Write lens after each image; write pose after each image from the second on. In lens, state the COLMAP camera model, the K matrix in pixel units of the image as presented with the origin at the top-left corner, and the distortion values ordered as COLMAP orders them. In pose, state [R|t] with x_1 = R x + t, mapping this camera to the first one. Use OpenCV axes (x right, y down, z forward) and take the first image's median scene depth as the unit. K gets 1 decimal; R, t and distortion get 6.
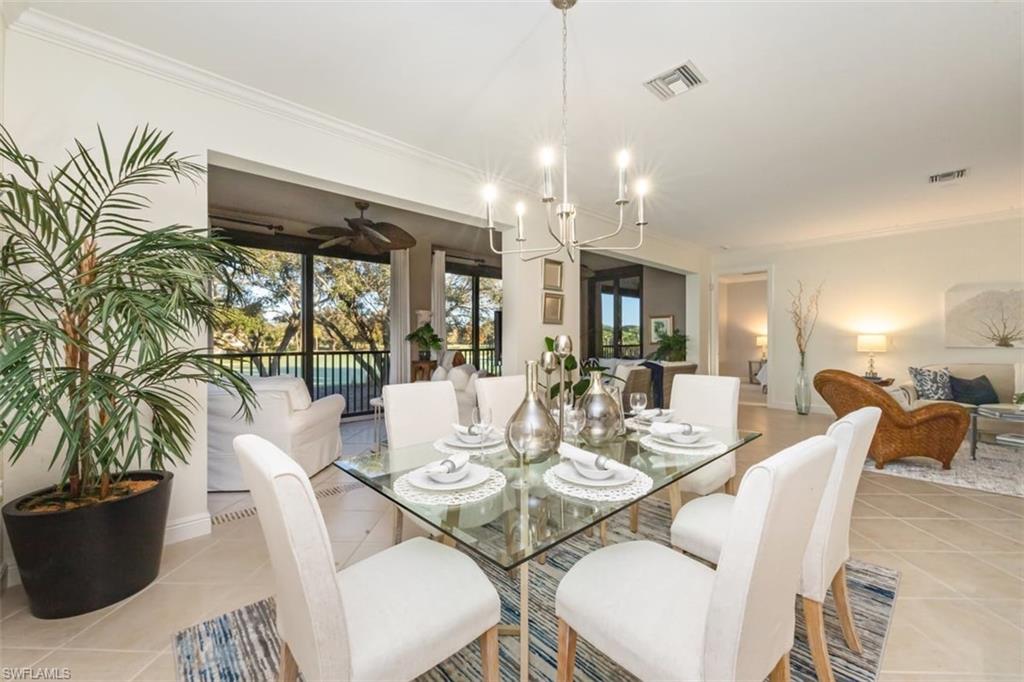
lens RADIAL K [[419.5, 0, 512.8], [0, 419.5, 331.0], [0, 0, 1]] dist [-0.005935, -0.000359]
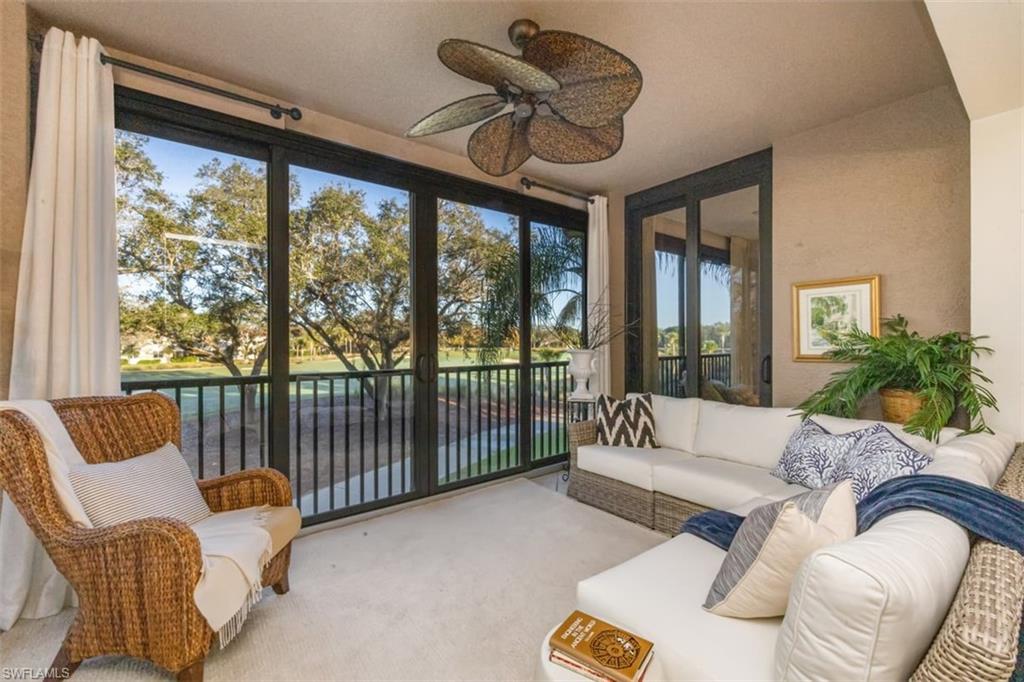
lens RADIAL K [[419.5, 0, 512.8], [0, 419.5, 331.0], [0, 0, 1]] dist [-0.005935, -0.000359]
pose [[0.992623, -0.004936, -0.121144, 0.127964], [0.003307, 0.999901, -0.013645, 0.010560], [0.121200, 0.013144, 0.992541, 0.613999]]
